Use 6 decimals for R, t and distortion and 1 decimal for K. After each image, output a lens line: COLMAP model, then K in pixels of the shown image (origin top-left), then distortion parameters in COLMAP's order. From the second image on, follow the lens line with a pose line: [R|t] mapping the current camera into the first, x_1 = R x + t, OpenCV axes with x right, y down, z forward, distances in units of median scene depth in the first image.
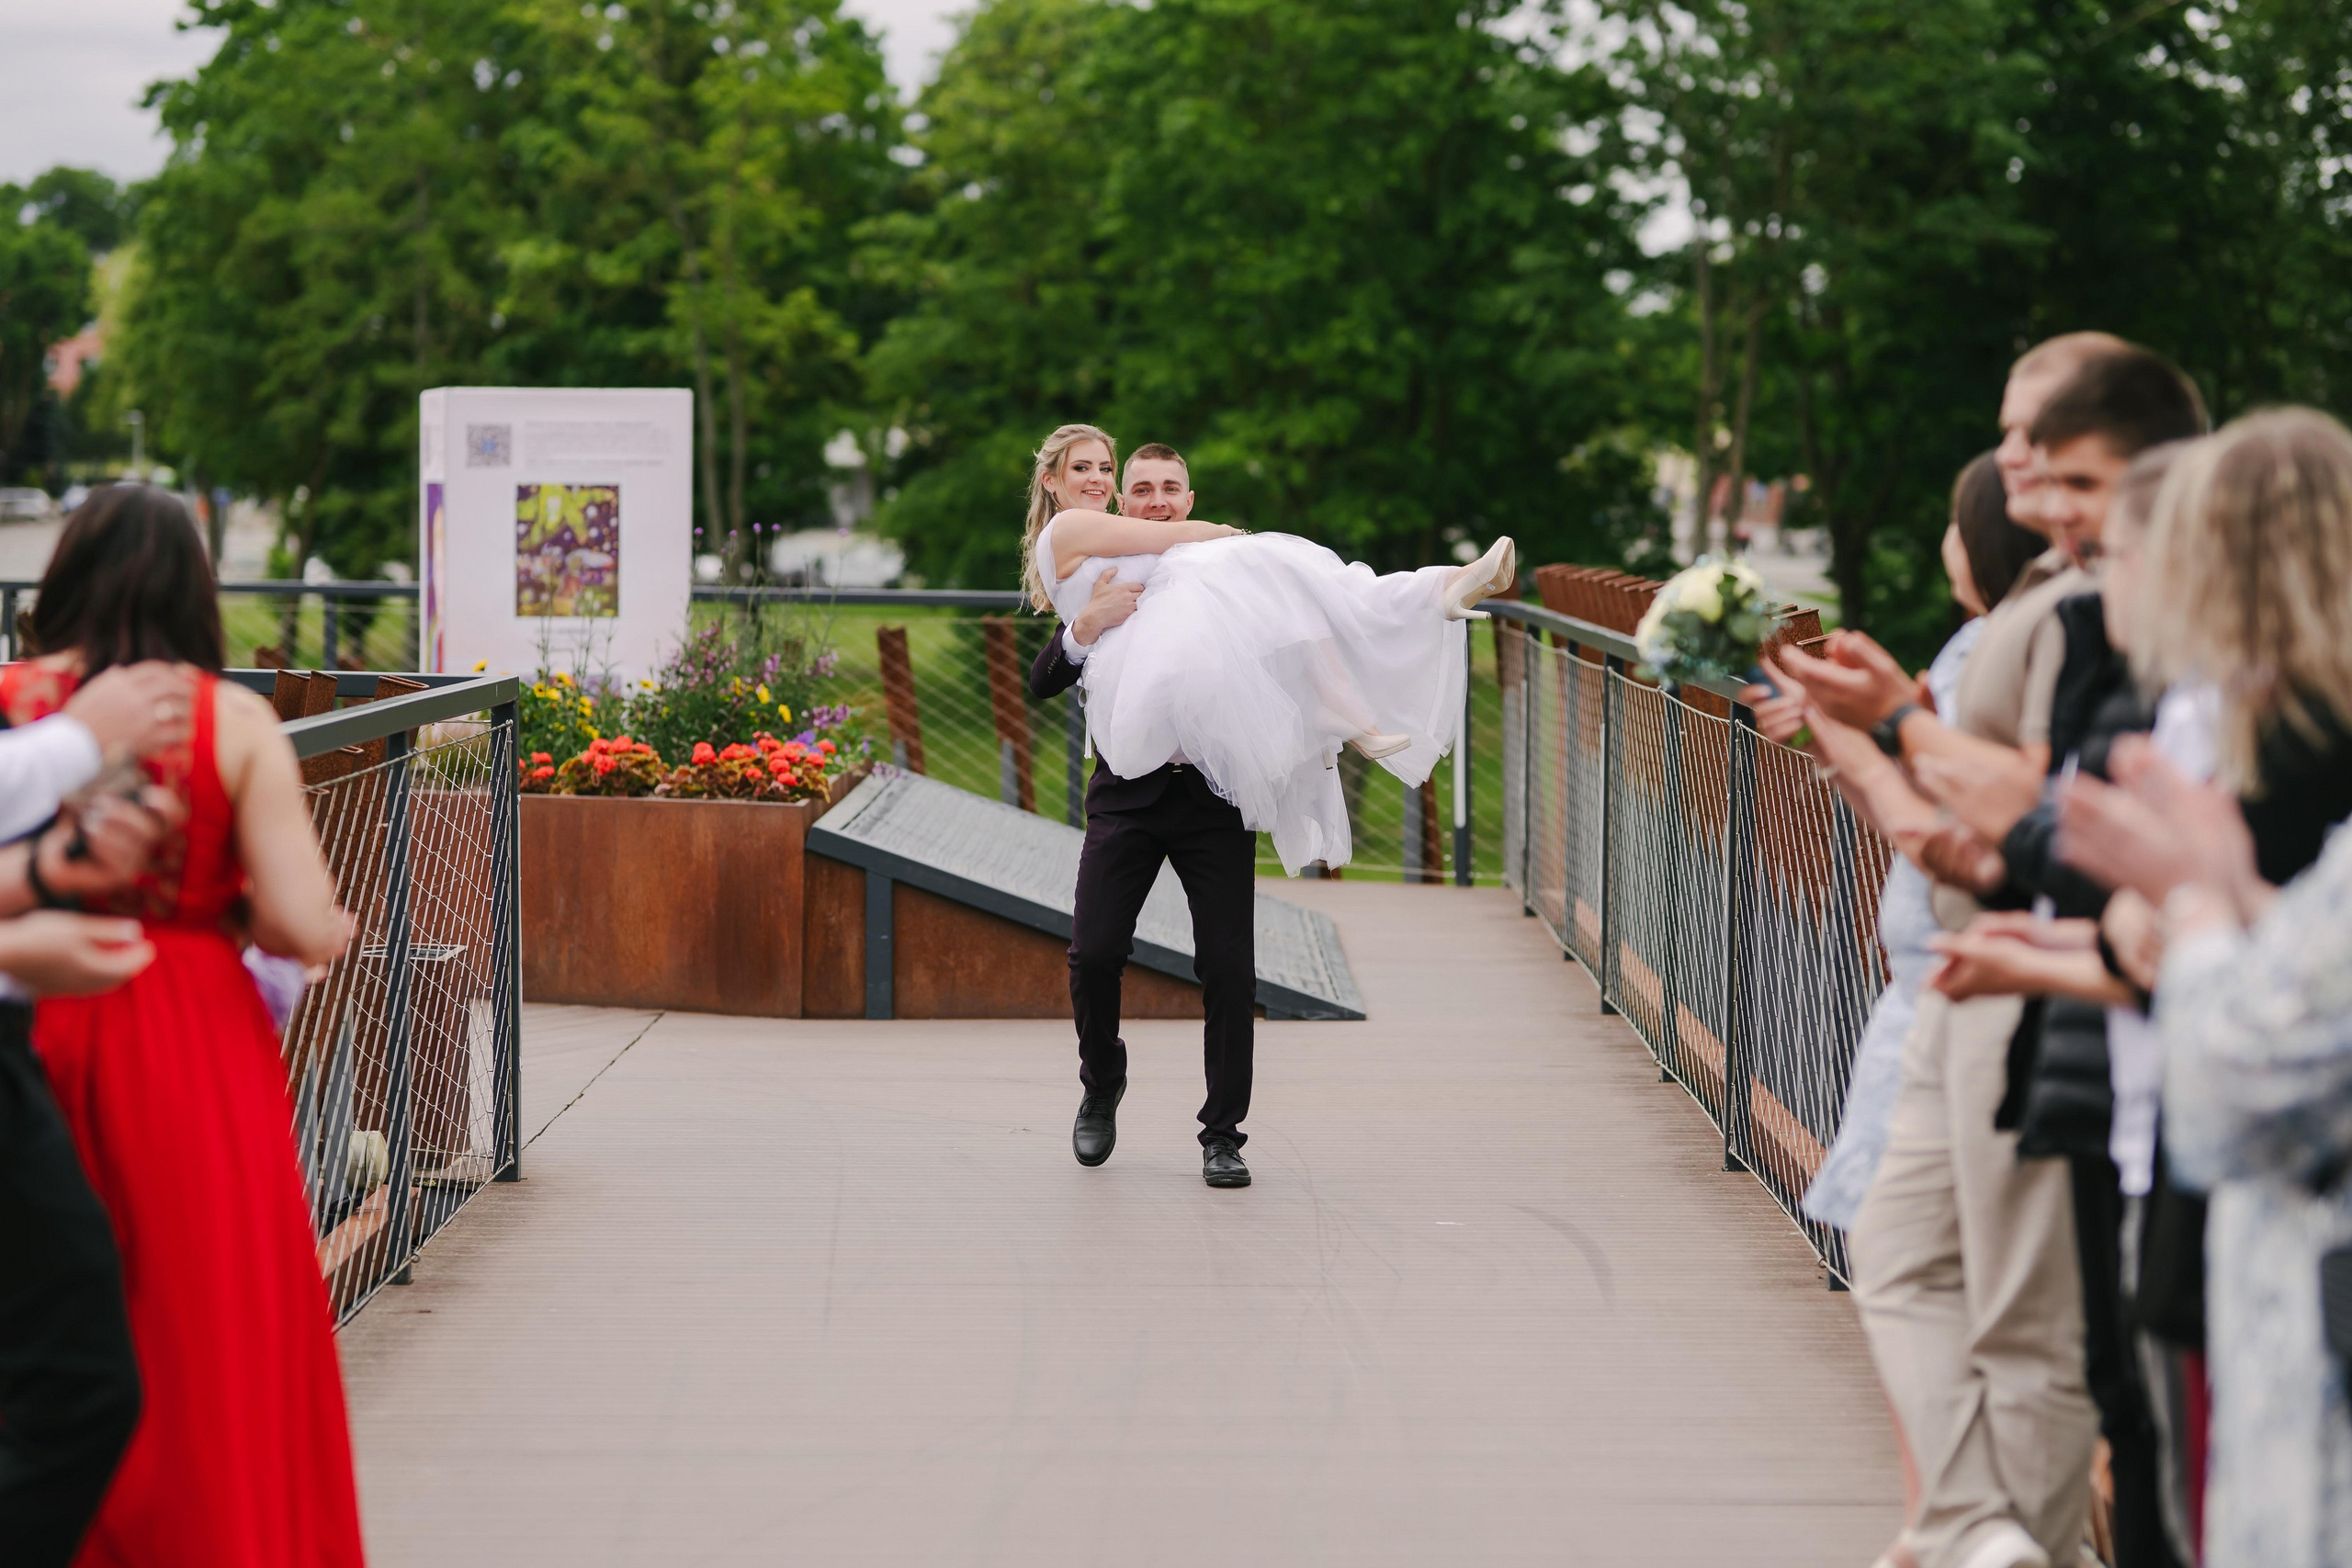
lens RADIAL K [[5820.9, 0, 1176.0], [0, 5820.9, 784.0], [0, 0, 1]] dist [0.027690, -1.193334]
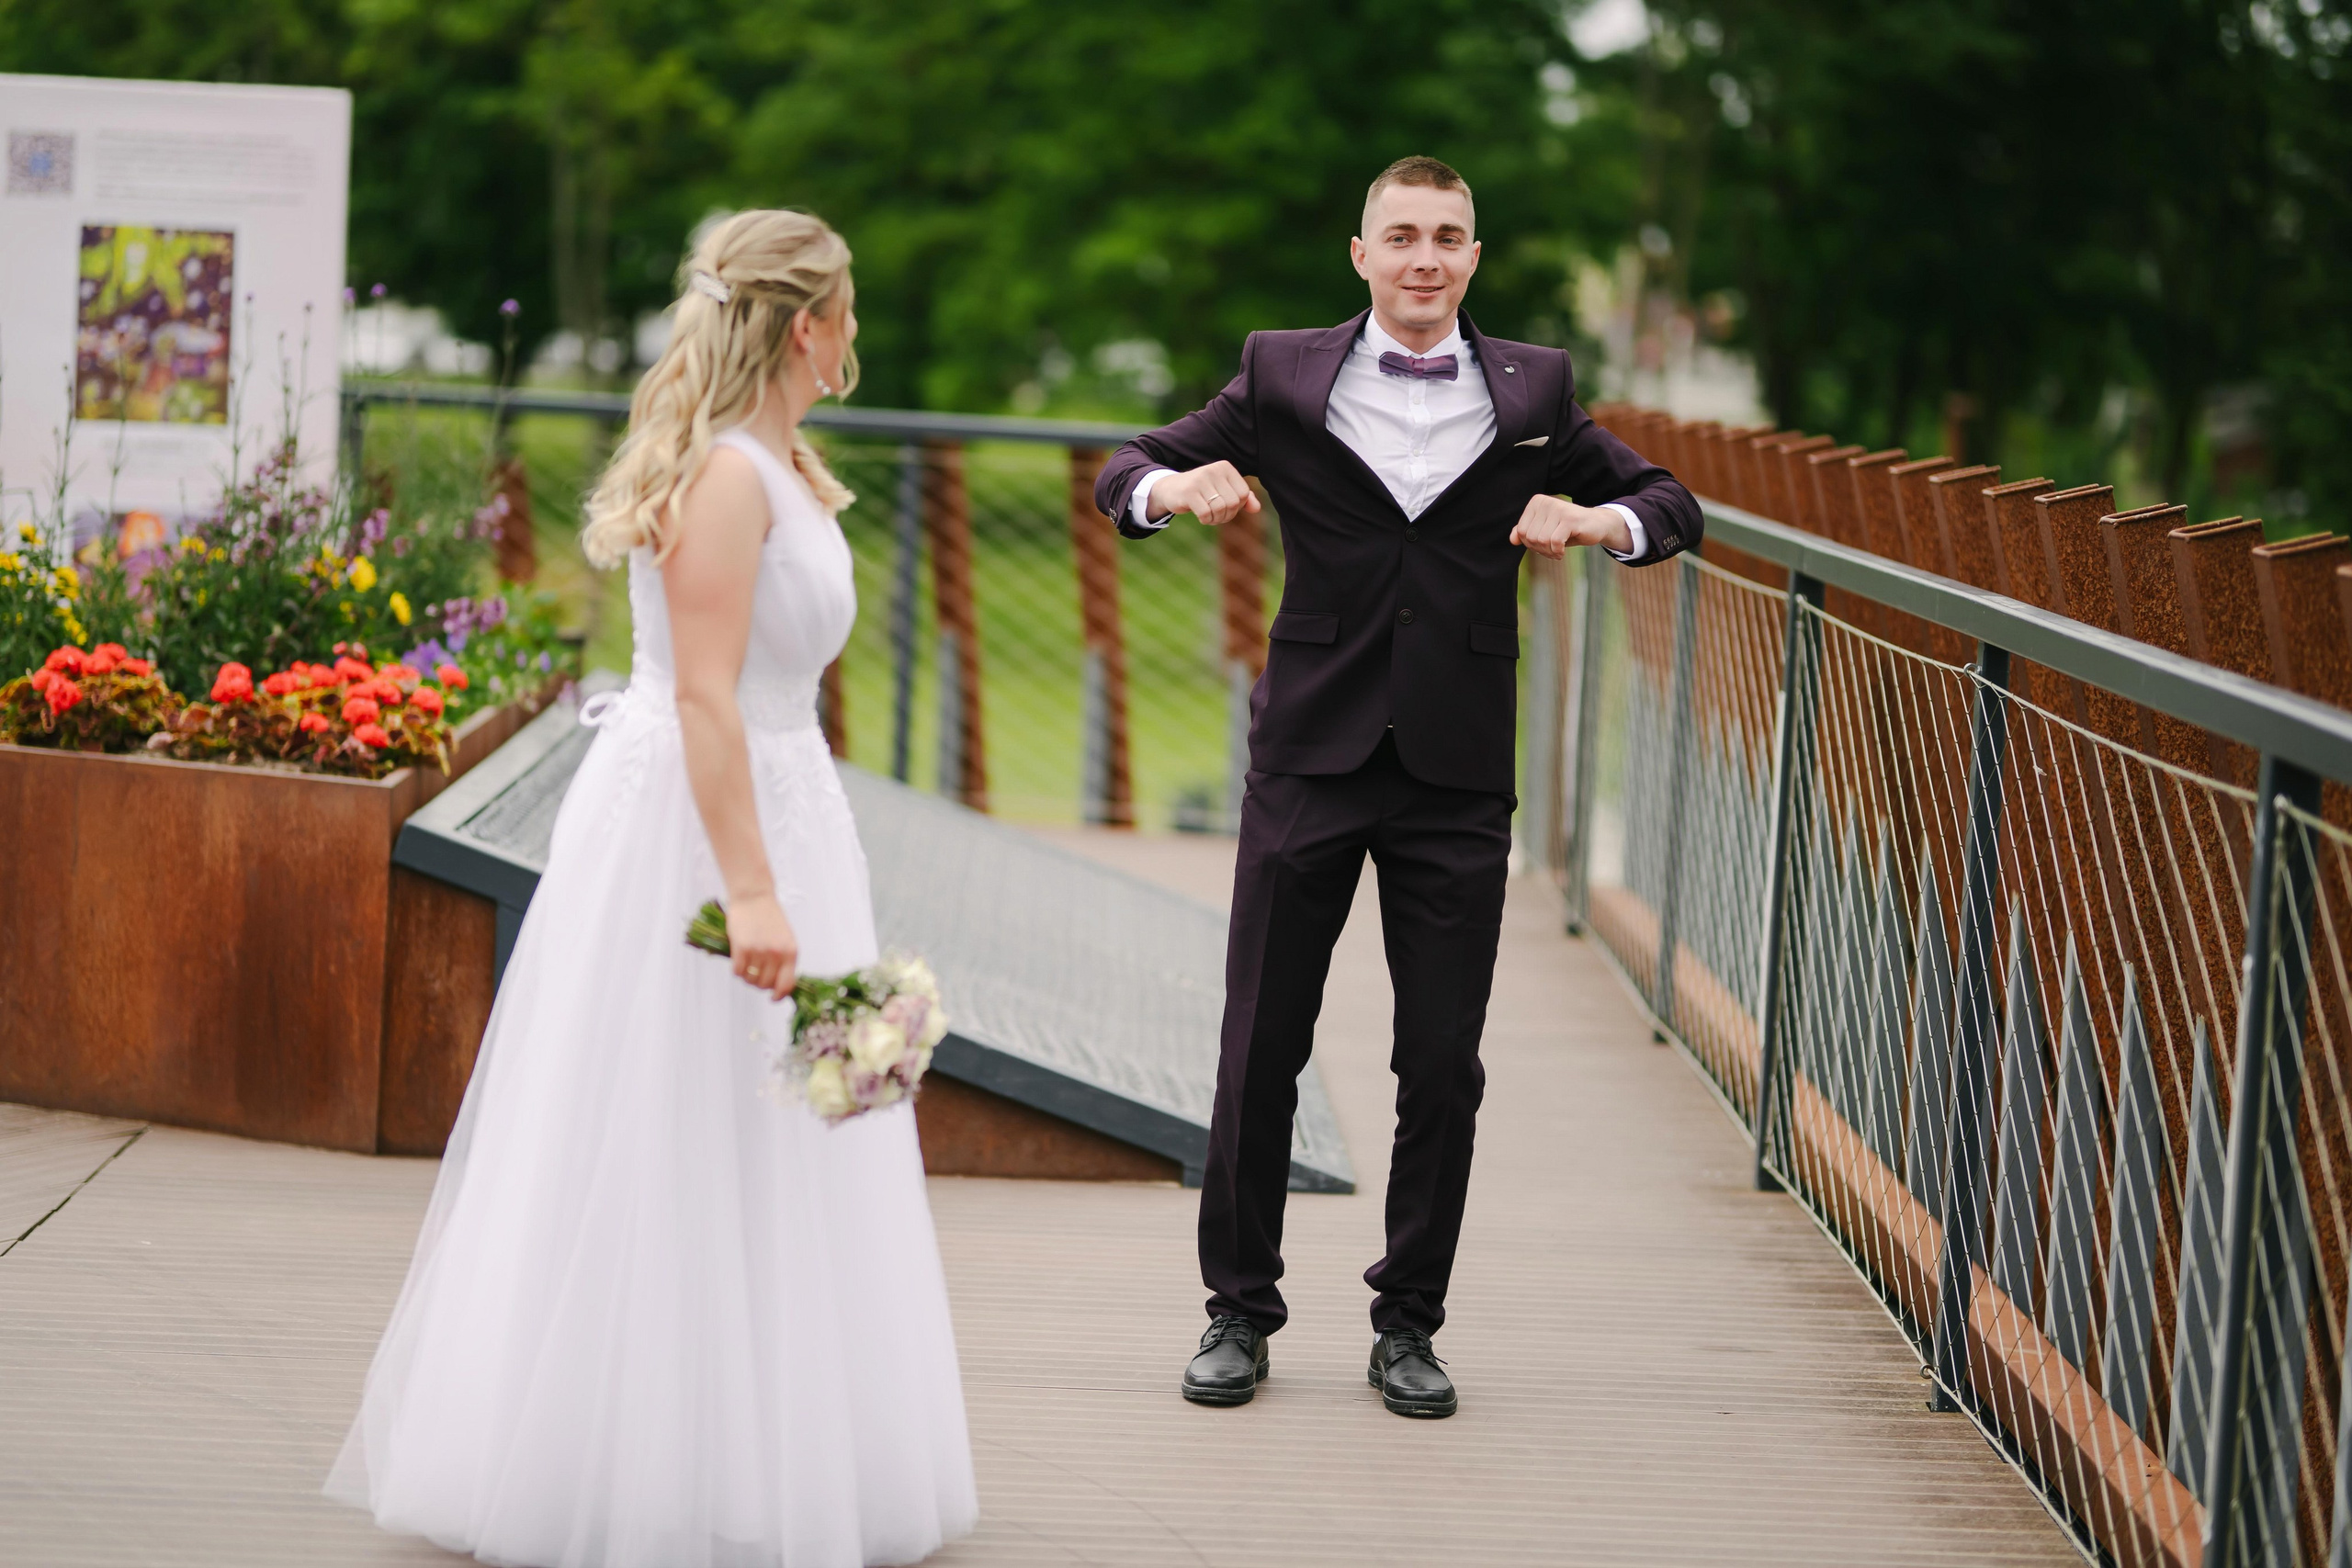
lens RADIAL K [[5820.9, 0, 1176.0], [0, 5820.9, 784.0], [0, 0, 1]] dist [0.027690, -1.193334]
pose [[0.999009, 0.038867, 0.021693, 0.000711], [-0.039578, 0.998658, 0.033389, -0.018109], [-0.020367, -0.034214, 0.999207, 0.411583]]
